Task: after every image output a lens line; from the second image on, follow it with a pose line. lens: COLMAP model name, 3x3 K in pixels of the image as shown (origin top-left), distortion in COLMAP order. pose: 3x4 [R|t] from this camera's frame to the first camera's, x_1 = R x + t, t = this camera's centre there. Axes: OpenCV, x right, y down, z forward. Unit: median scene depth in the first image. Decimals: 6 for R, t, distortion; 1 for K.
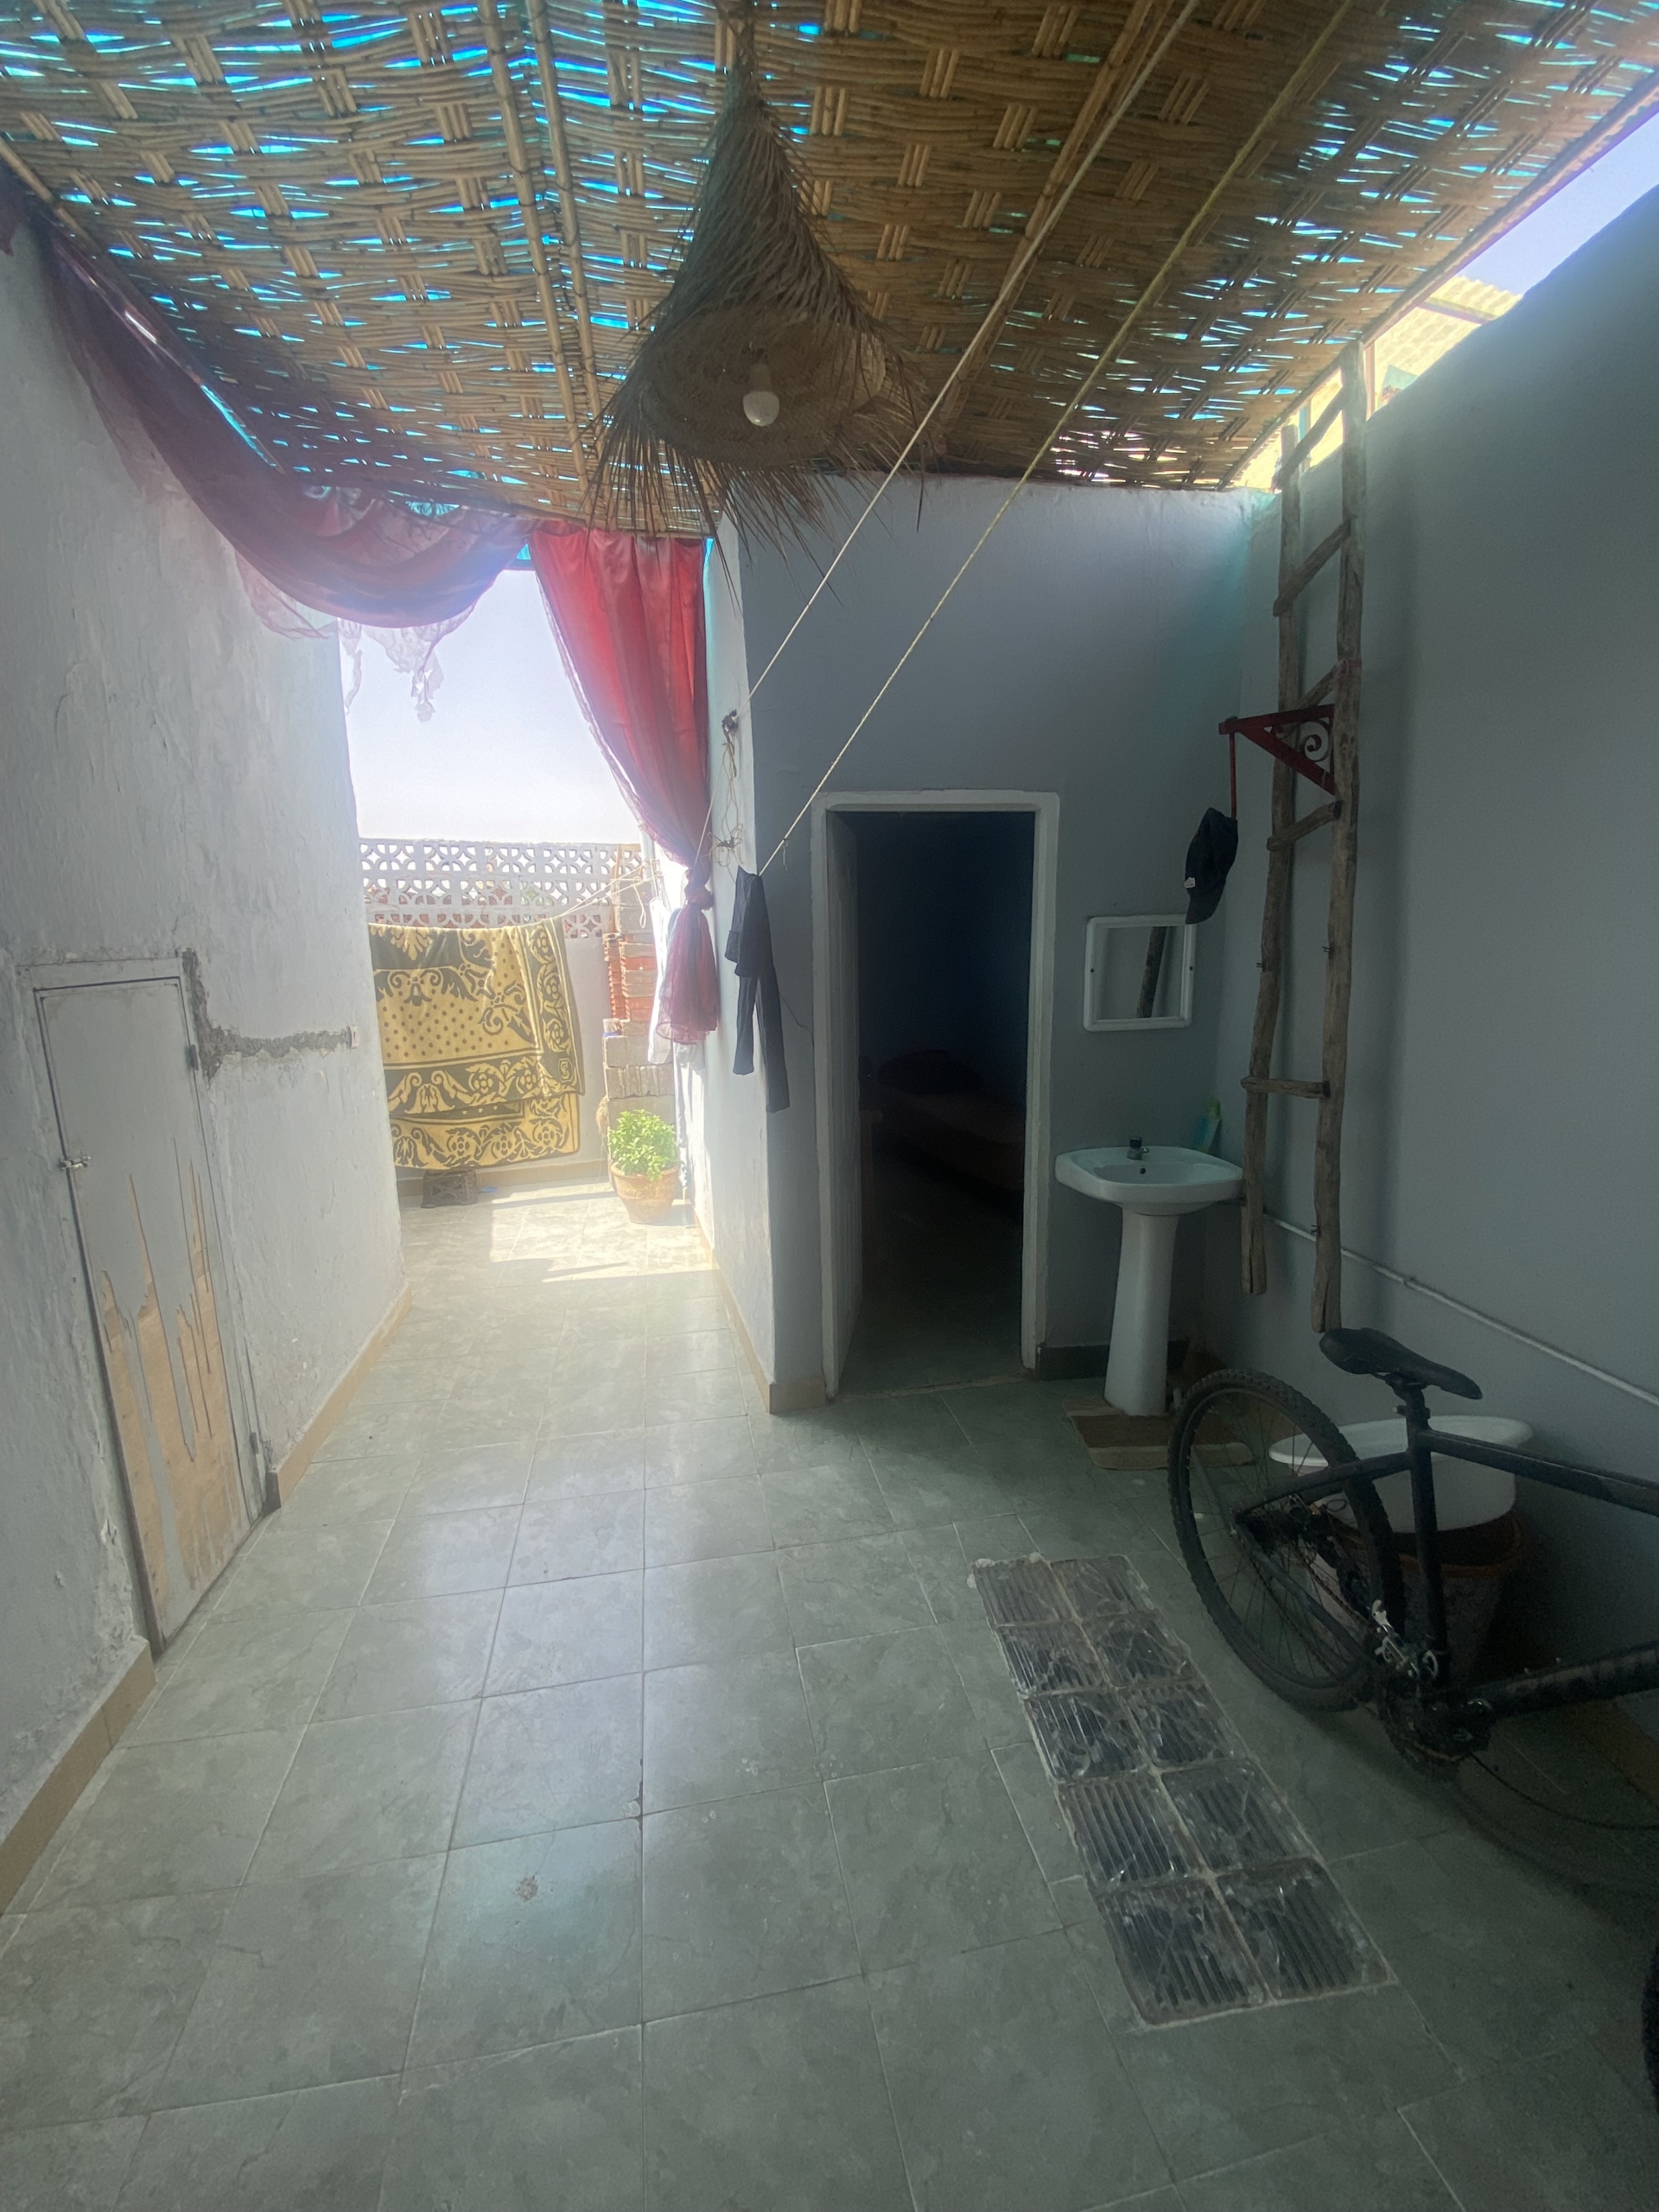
lens RADIAL K [[883.0, 0, 829.5], [0, 883.0, 1106.0], [0, 0, 1]] dist [-0.000784, -0.000123]
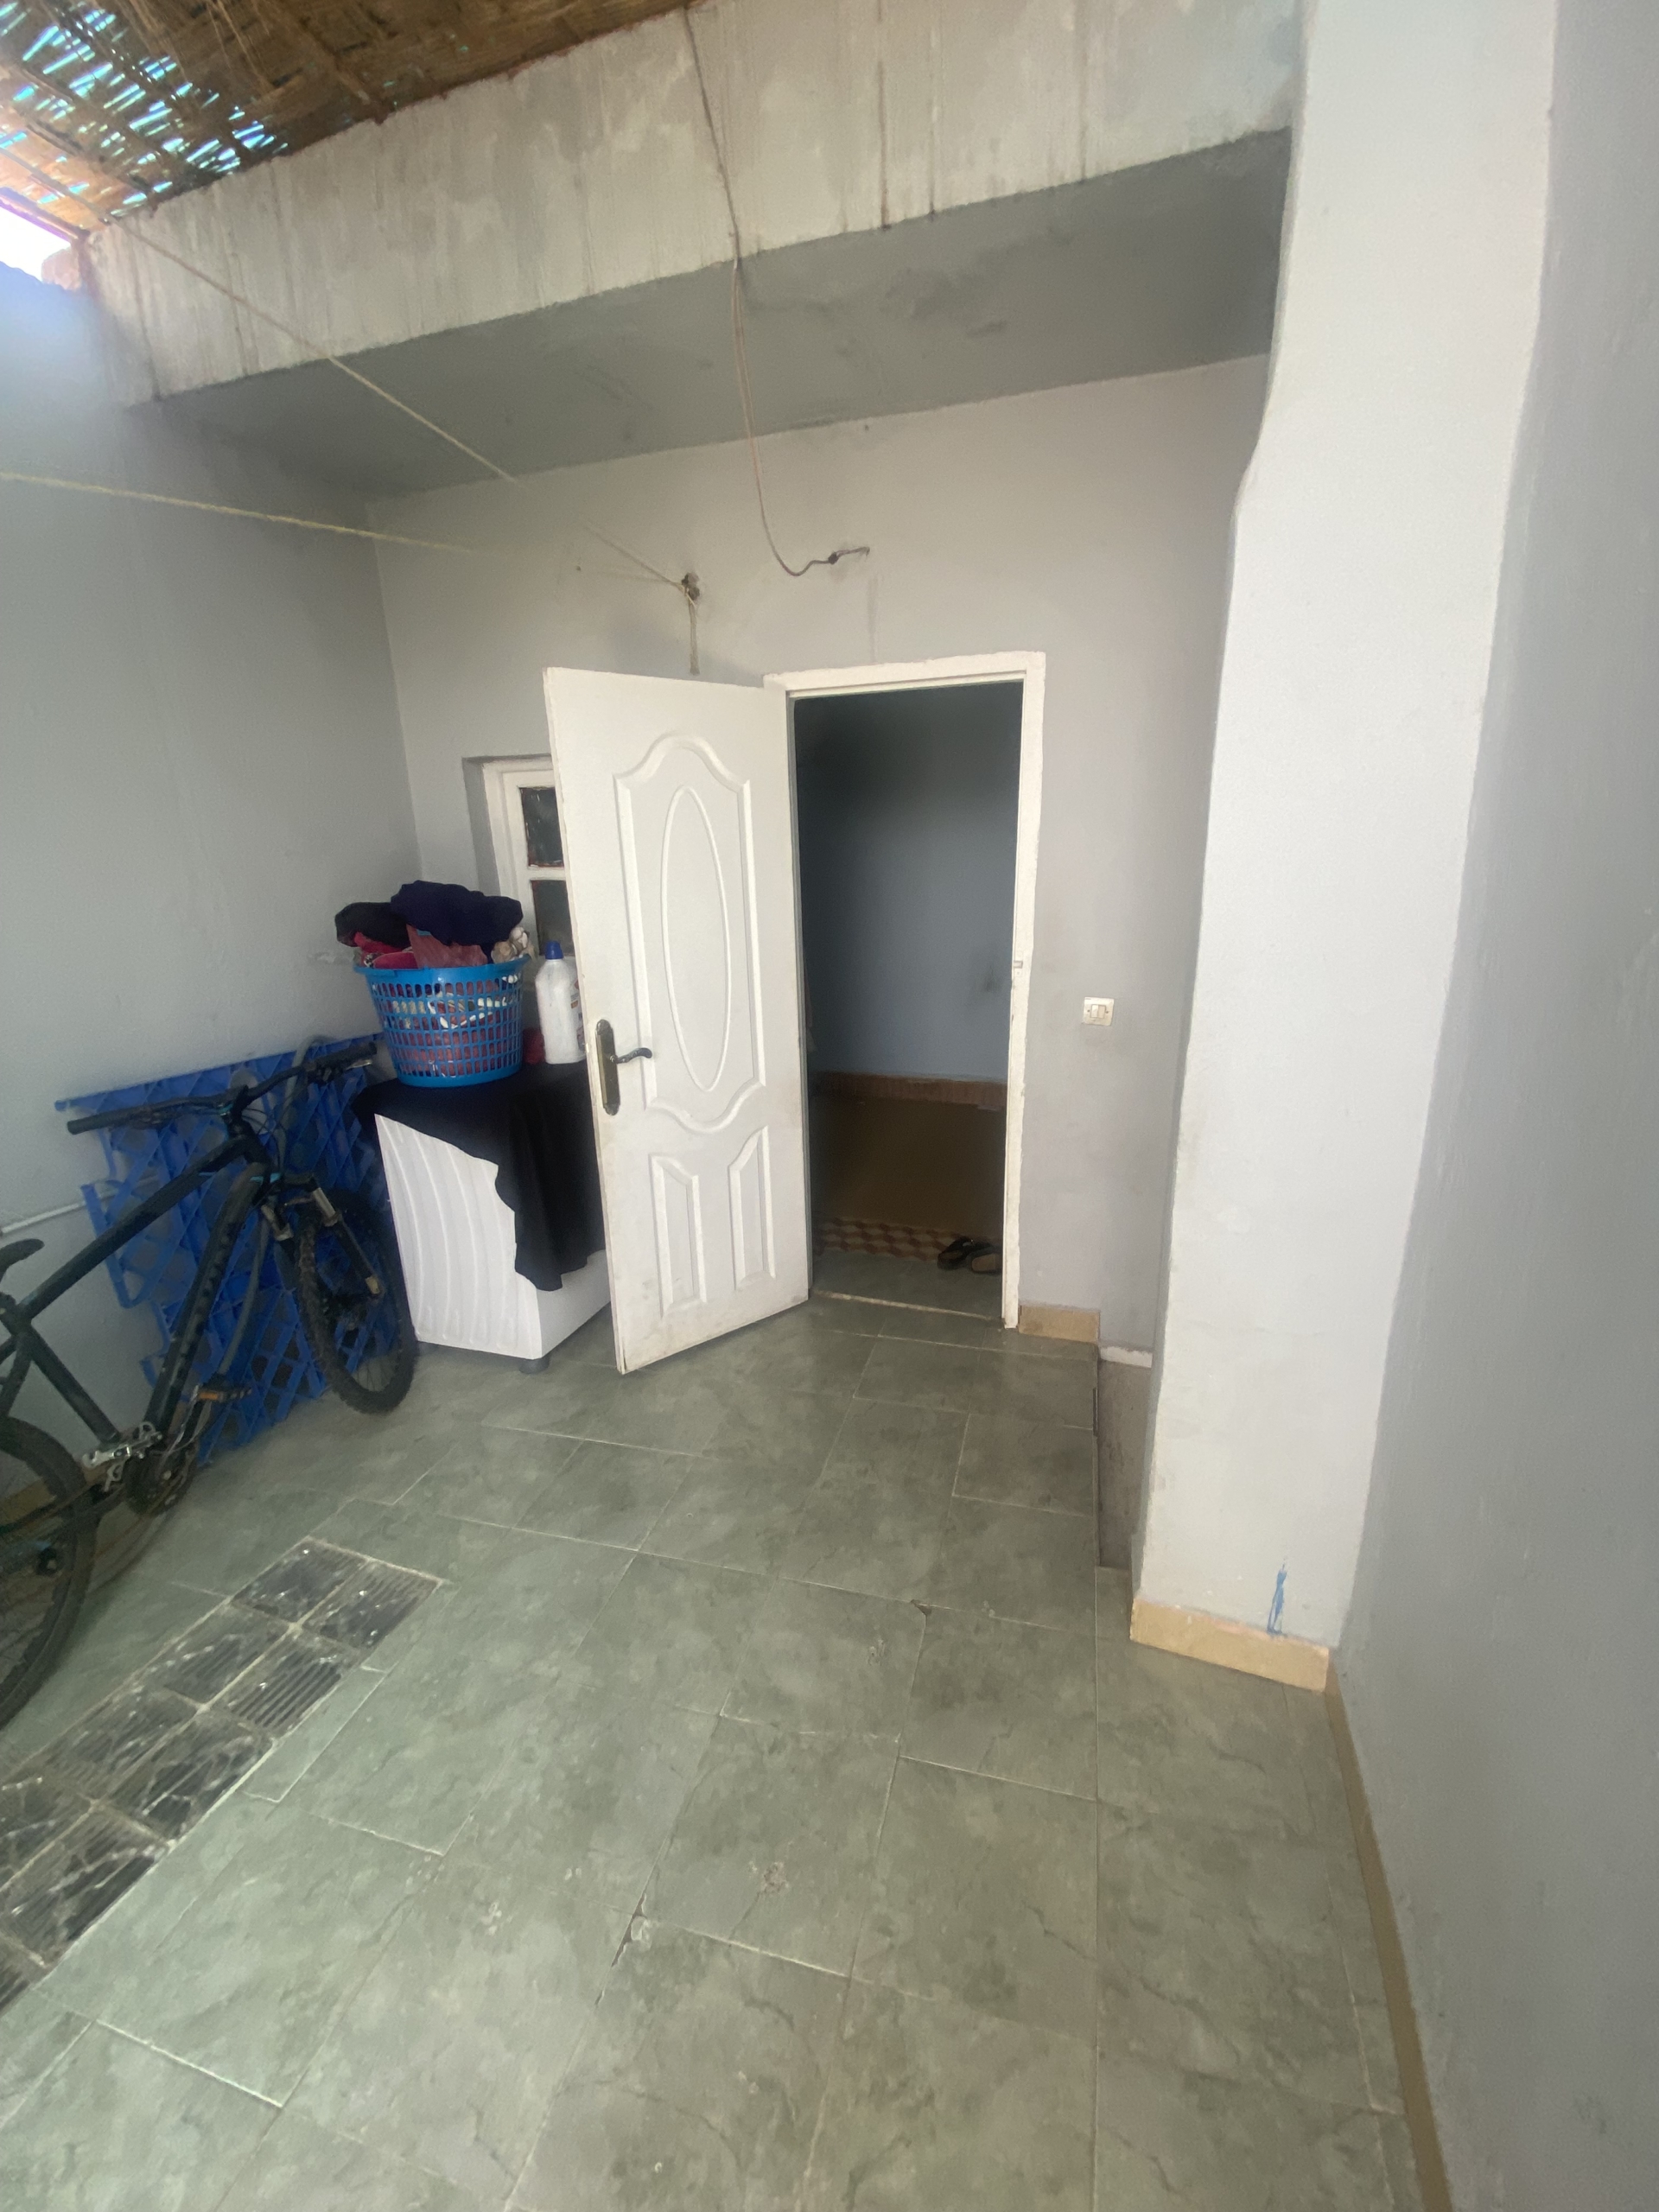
lens RADIAL K [[883.0, 0, 829.5], [0, 883.0, 1106.0], [0, 0, 1]] dist [-0.000784, -0.000123]
pose [[-0.895035, -0.070958, 0.440315, -0.725471], [0.130594, 0.902294, 0.410867, -0.192870], [-0.426448, 0.425243, -0.798318, 1.343114]]
